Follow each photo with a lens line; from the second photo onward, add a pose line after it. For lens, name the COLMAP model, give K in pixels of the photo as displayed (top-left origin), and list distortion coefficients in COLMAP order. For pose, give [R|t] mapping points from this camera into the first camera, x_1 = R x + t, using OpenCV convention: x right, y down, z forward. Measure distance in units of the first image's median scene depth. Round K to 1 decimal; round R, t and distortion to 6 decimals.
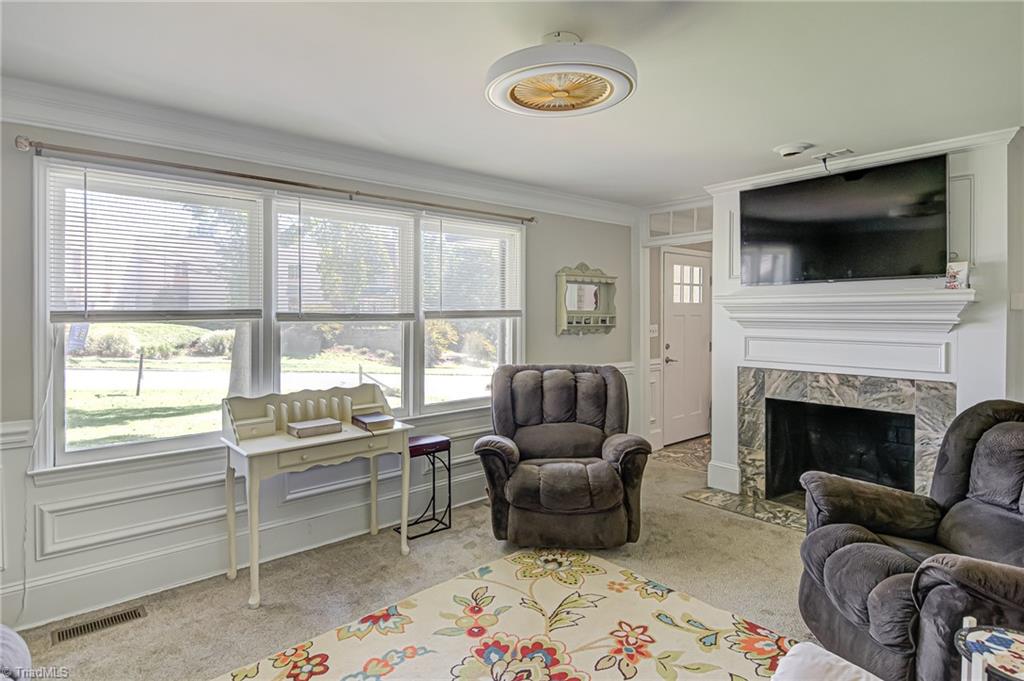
lens RADIAL K [[544.0, 0, 510.5], [0, 544.0, 337.6], [0, 0, 1]] dist [0.015051, -0.017033]
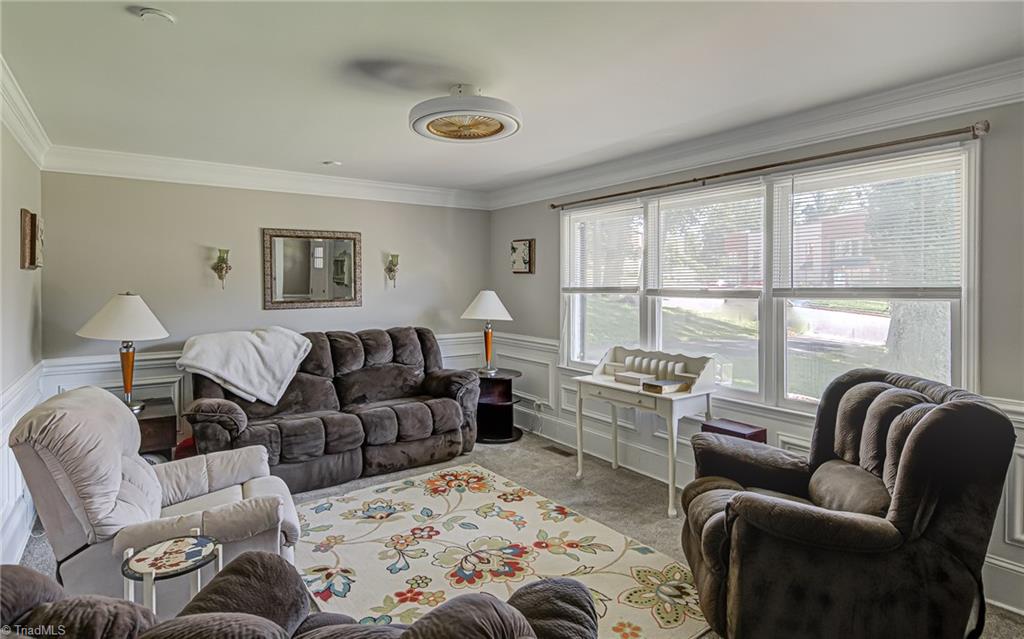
lens RADIAL K [[531.6, 0, 512.6], [0, 531.6, 298.5], [0, 0, 1]] dist [0.000668, -0.000077]
pose [[-0.101425, 0.024976, -0.994530, 0.728669], [-0.044162, 0.998586, 0.029582, -0.039509], [0.993862, 0.046921, -0.100178, 0.652772]]
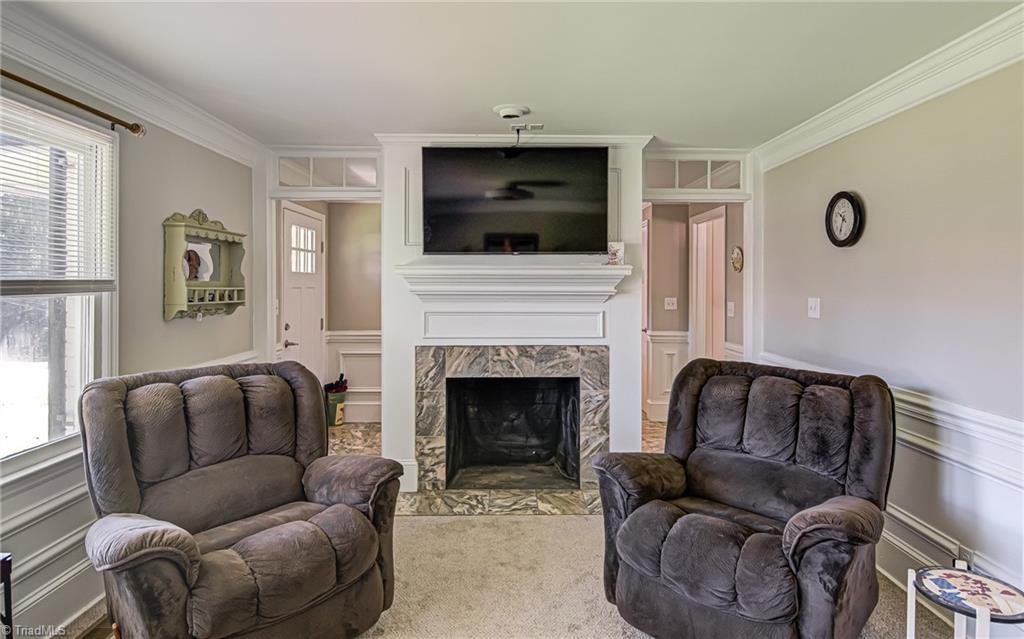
lens RADIAL K [[558.1, 0, 526.6], [0, 558.1, 294.6], [0, 0, 1]] dist [0.022941, -0.018576]
pose [[0.636427, -0.013088, 0.771226, -0.181992], [0.033321, 0.999389, -0.010537, -0.016209], [-0.770617, 0.032404, 0.636475, 0.320696]]
